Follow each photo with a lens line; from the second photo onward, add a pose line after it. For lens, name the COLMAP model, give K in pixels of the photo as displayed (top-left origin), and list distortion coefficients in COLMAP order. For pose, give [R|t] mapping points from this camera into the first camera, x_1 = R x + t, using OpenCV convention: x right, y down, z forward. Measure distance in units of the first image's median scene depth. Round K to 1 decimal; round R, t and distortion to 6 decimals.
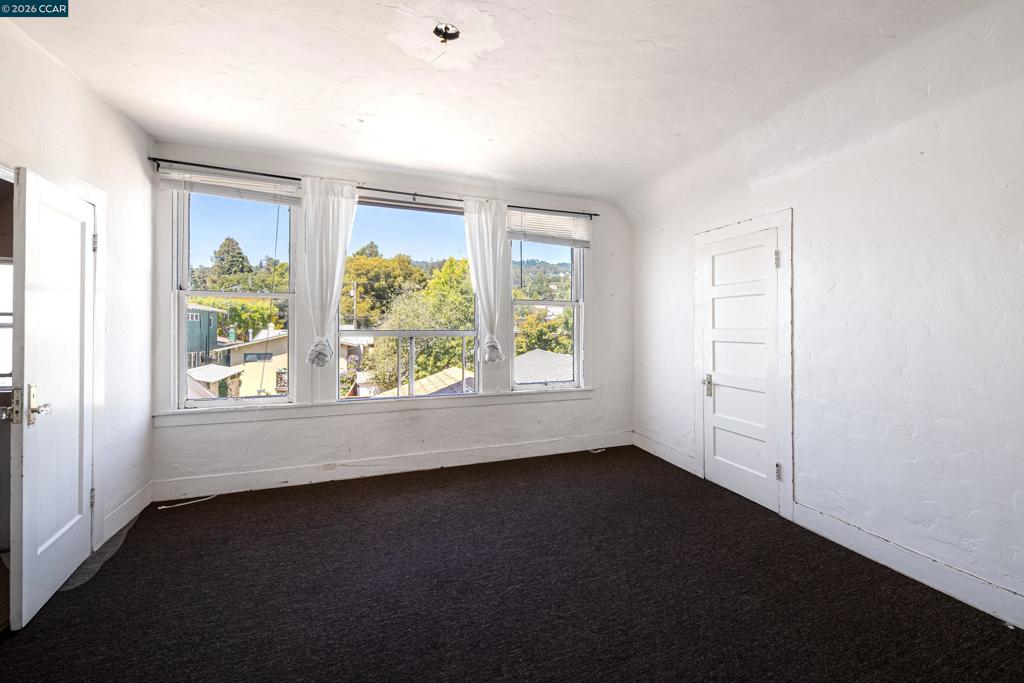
lens RADIAL K [[384.7, 0, 516.3], [0, 384.7, 325.2], [0, 0, 1]] dist [-0.000472, -0.000008]
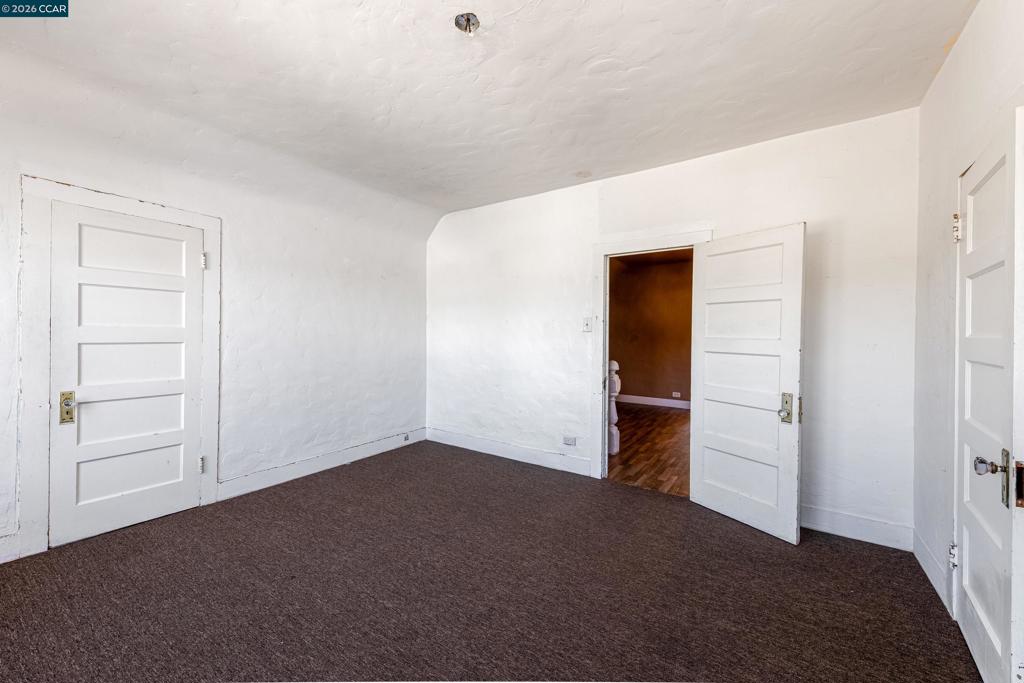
lens RADIAL K [[407.1, 0, 510.9], [0, 407.1, 337.1], [0, 0, 1]] dist [0.017022, -0.000453]
pose [[-0.576309, -0.012041, 0.817143, -0.584061], [-0.014879, 0.999880, 0.004240, 0.014509], [-0.817097, -0.009715, -0.576419, 0.792565]]
